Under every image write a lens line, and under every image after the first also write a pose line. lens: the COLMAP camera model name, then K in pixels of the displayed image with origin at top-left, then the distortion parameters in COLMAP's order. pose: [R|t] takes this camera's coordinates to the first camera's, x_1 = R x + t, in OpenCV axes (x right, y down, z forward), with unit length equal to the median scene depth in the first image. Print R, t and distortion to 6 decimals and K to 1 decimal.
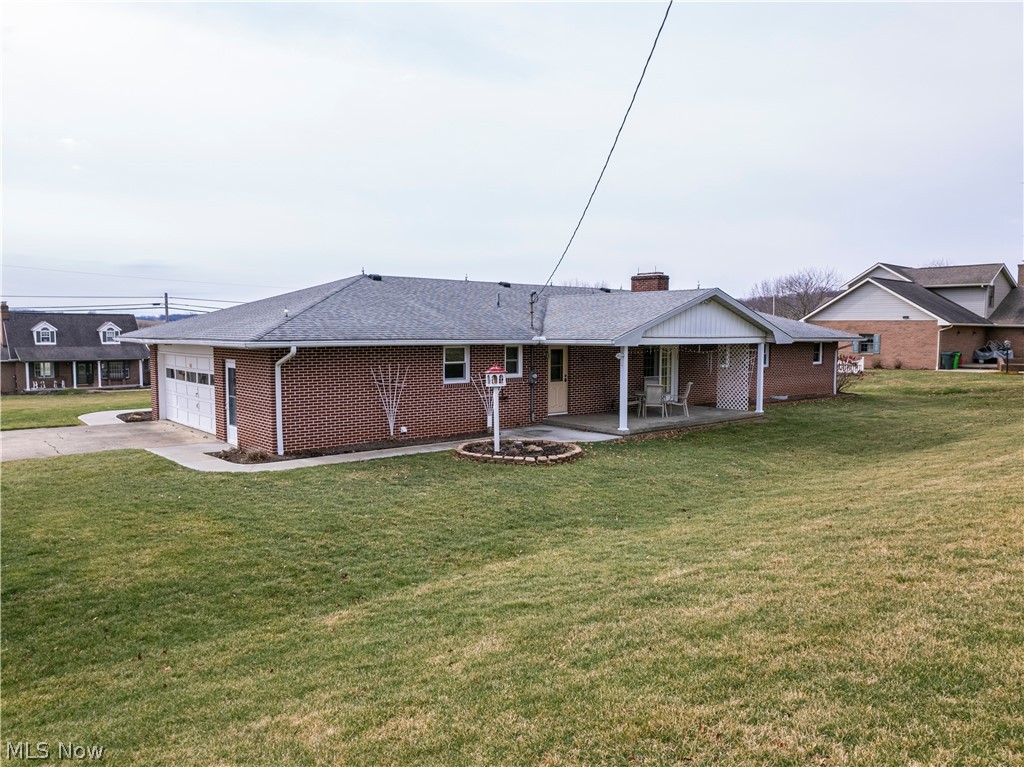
lens RADIAL K [[749.3, 0, 512.0], [0, 749.3, 383.5], [0, 0, 1]] dist [-0.071681, 0.065451]
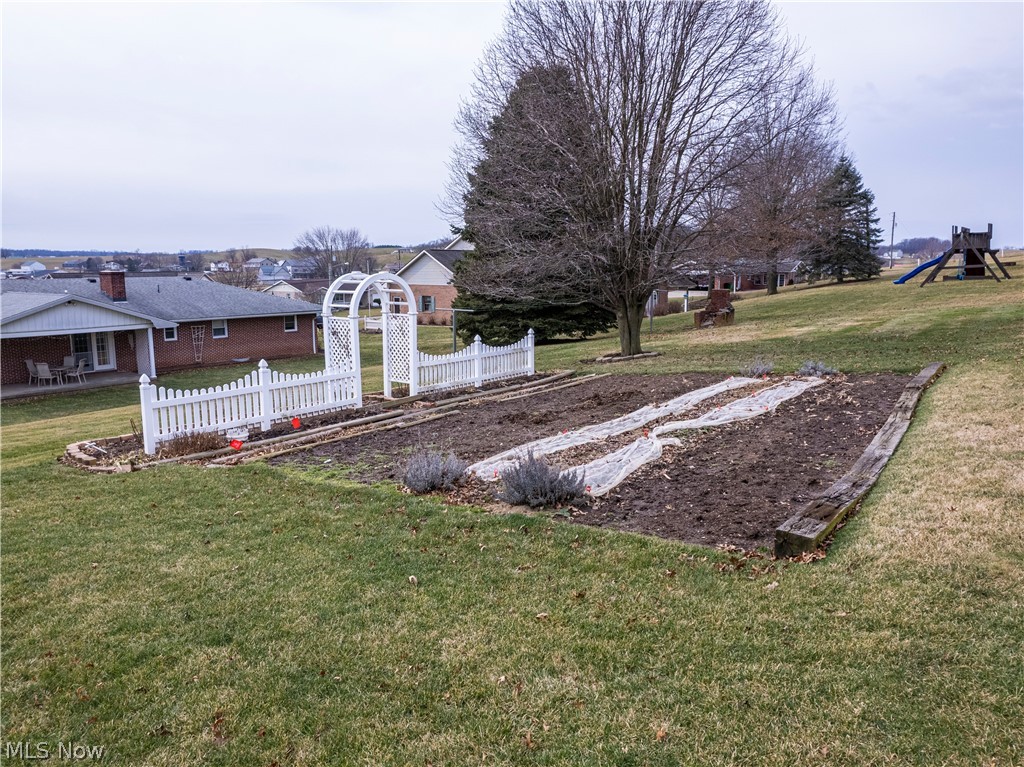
lens RADIAL K [[749.3, 0, 512.0], [0, 749.3, 383.5], [0, 0, 1]] dist [-0.071681, 0.065451]
pose [[0.977610, -0.037772, 0.207007, 0.805929], [0.019675, 0.995856, 0.088795, -0.067978], [-0.209503, -0.082734, 0.974302, -0.561929]]
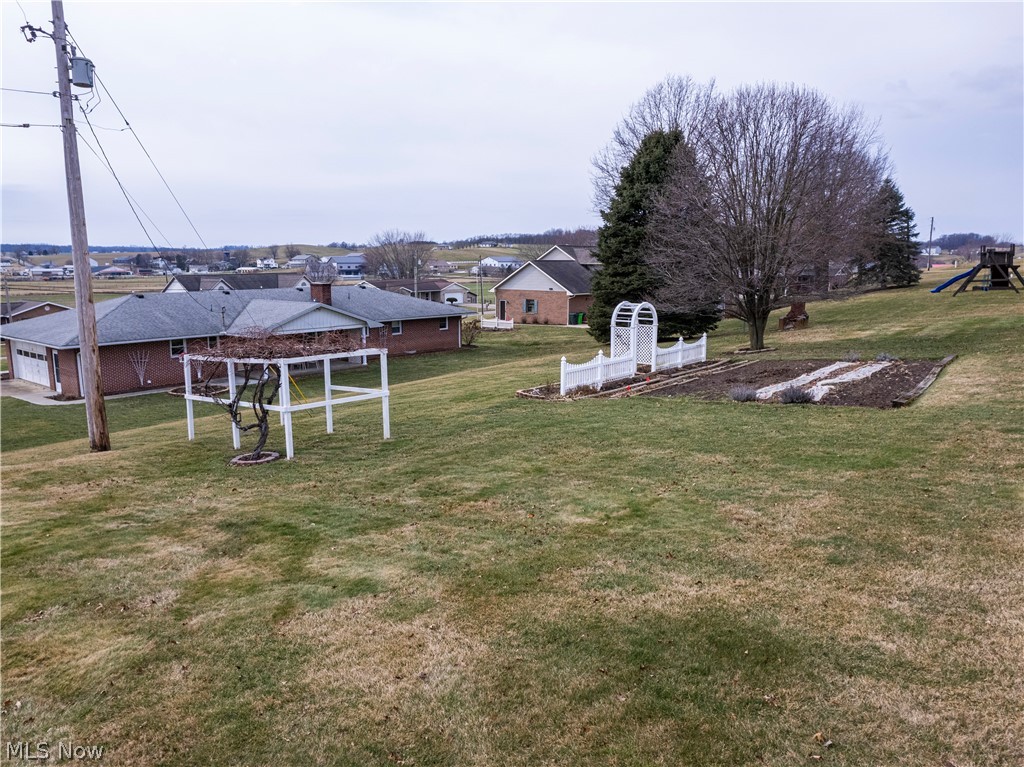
lens RADIAL K [[749.3, 0, 512.0], [0, 749.3, 383.5], [0, 0, 1]] dist [-0.071681, 0.065451]
pose [[0.985226, -0.031898, 0.168261, 0.435333], [0.016146, 0.995425, 0.094172, -0.095371], [-0.170495, -0.090064, 0.981234, -1.015965]]
